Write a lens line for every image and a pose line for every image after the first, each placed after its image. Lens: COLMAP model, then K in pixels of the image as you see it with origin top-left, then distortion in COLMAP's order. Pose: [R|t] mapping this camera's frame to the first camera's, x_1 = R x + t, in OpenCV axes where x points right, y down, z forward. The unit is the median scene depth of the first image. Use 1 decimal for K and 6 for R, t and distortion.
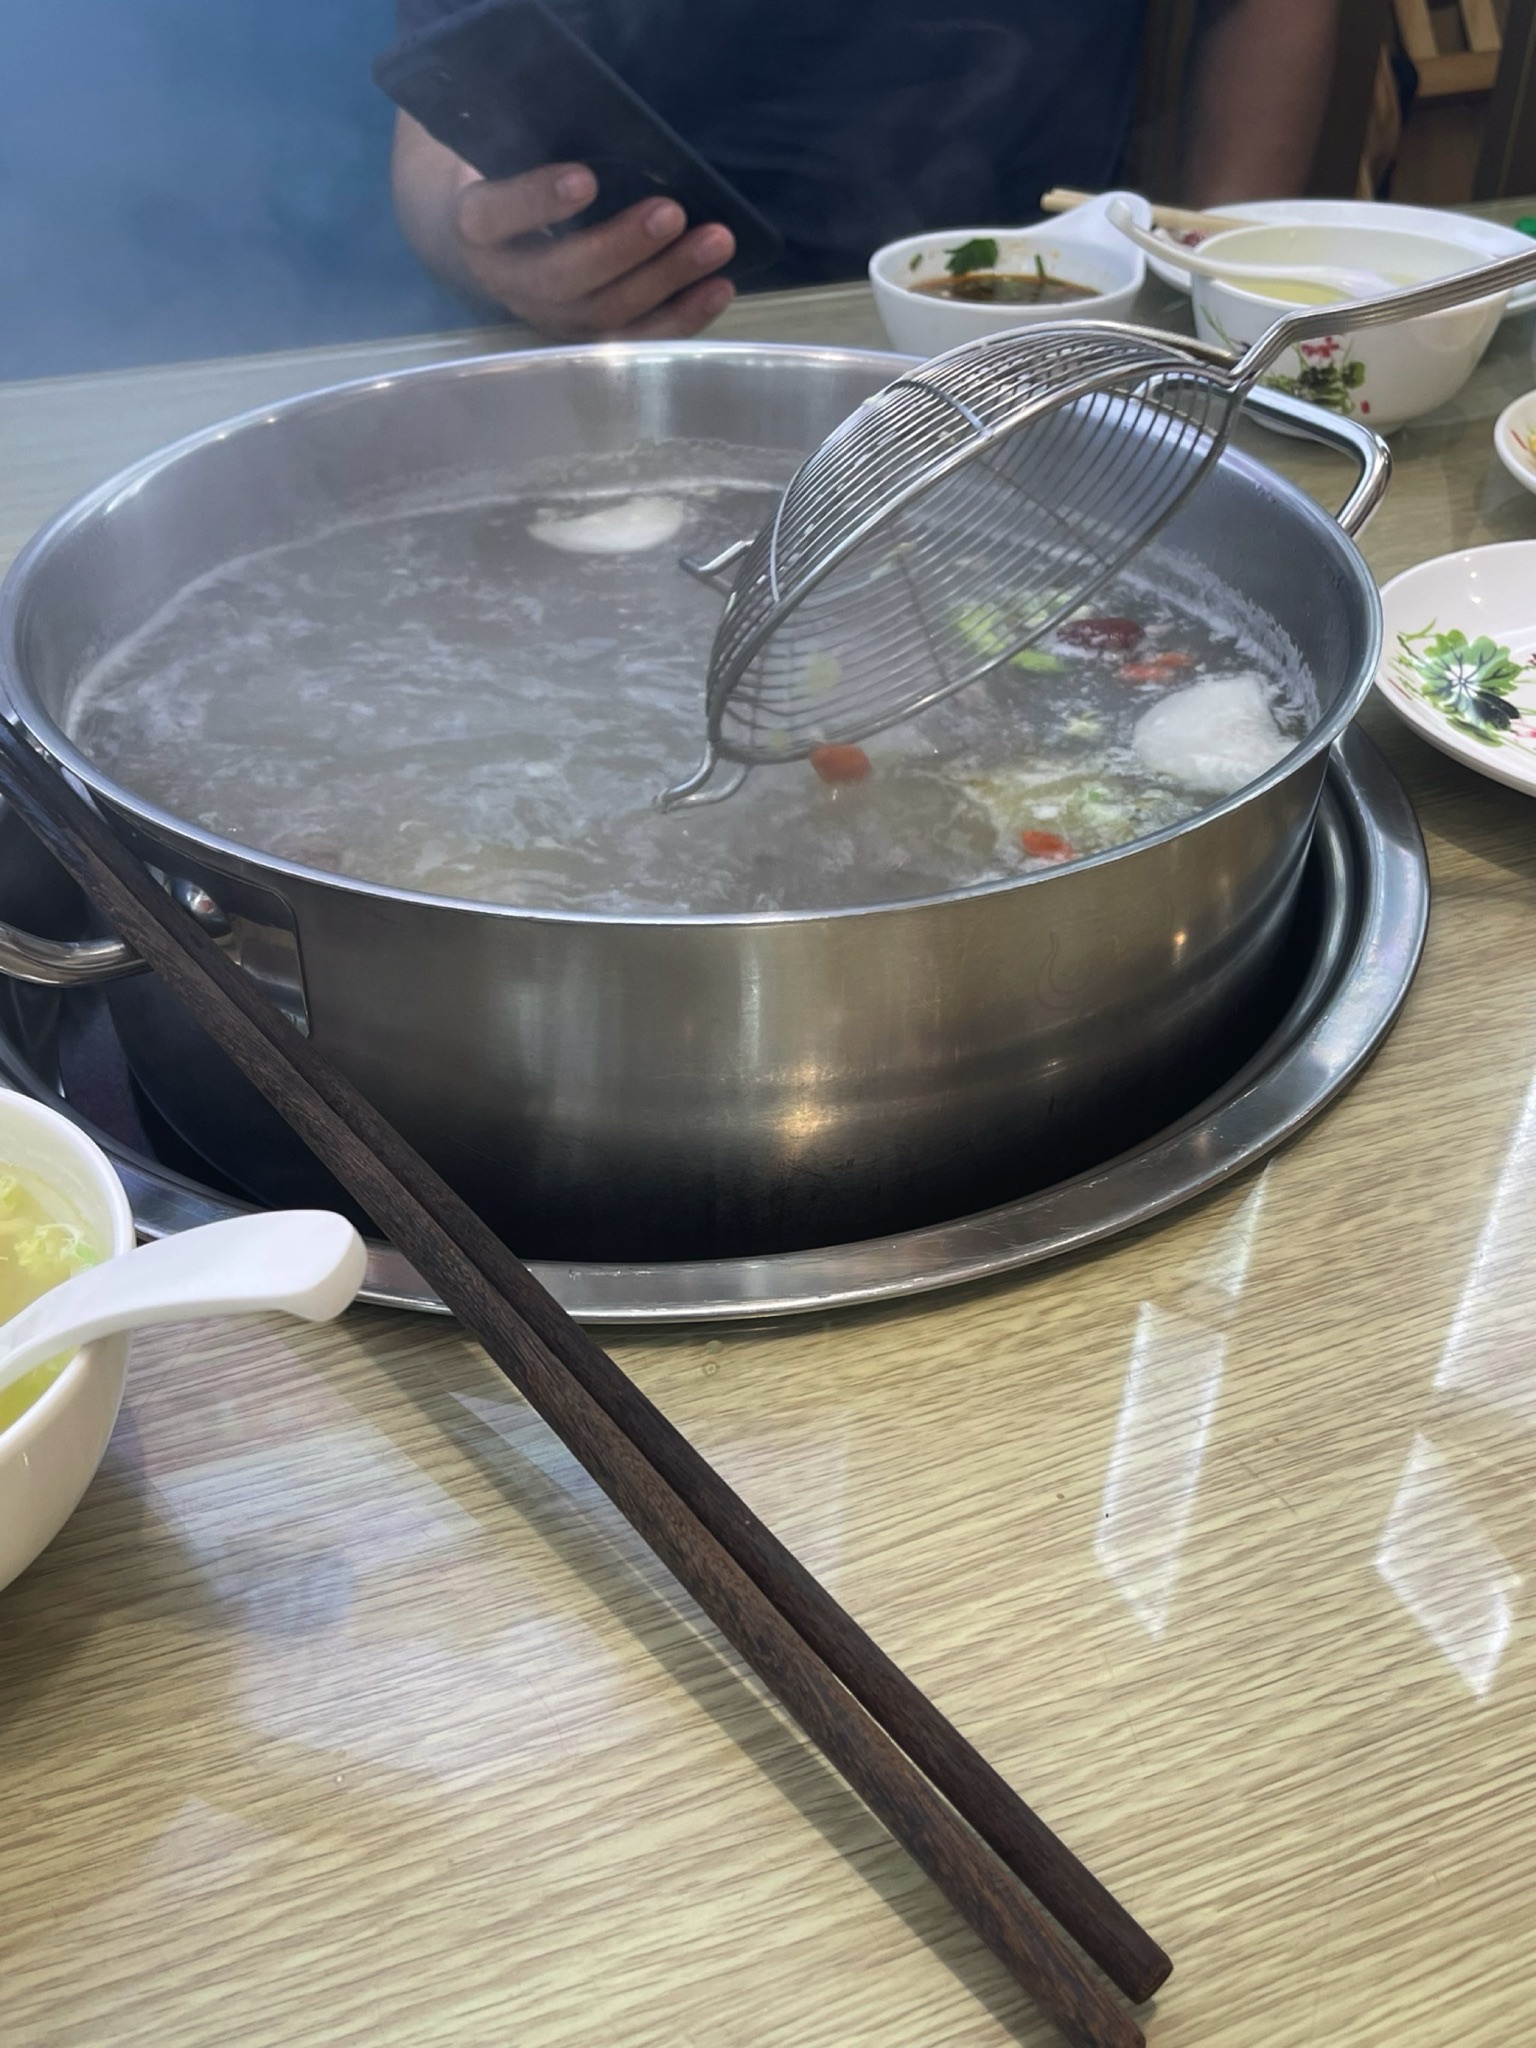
lens RADIAL K [[1908.1, 0, 768.0], [0, 1908.1, 1024.0], [0, 0, 1]] dist [-0.013325, -0.018832]
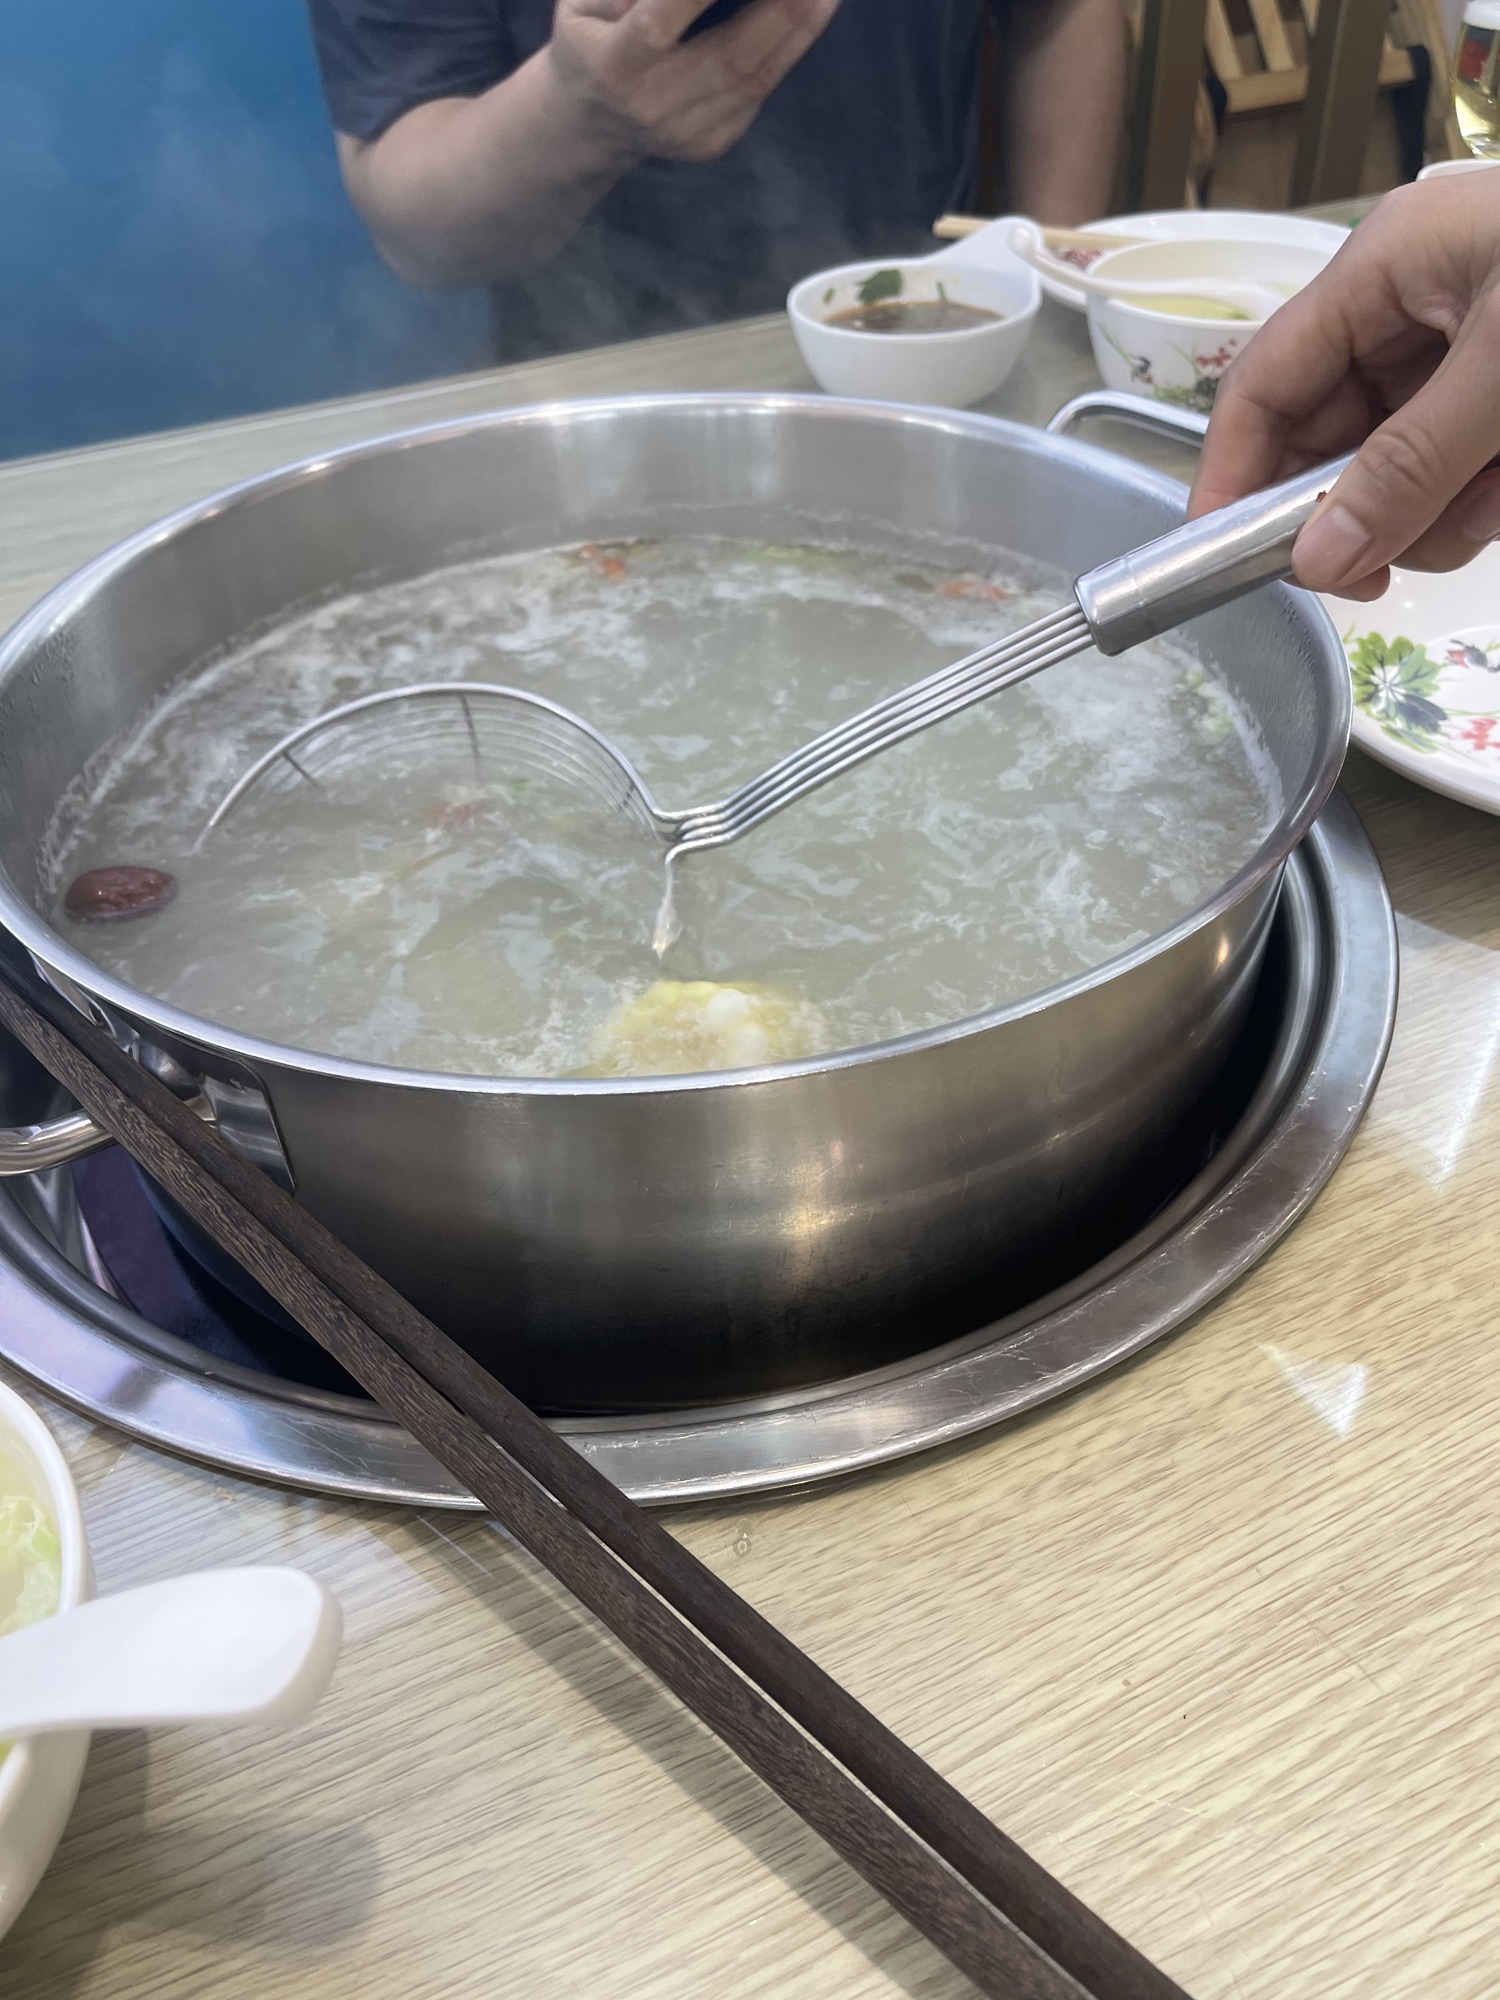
lens RADIAL K [[1455.6, 0, 773.9], [0, 1455.6, 998.5], [0, 0, 1]] dist [0.023402, -0.063261]
pose [[0.996846, -0.075277, 0.025115, -0.011709], [0.073085, 0.994189, 0.079036, -0.143748], [-0.030919, -0.076951, 0.996555, 0.286283]]
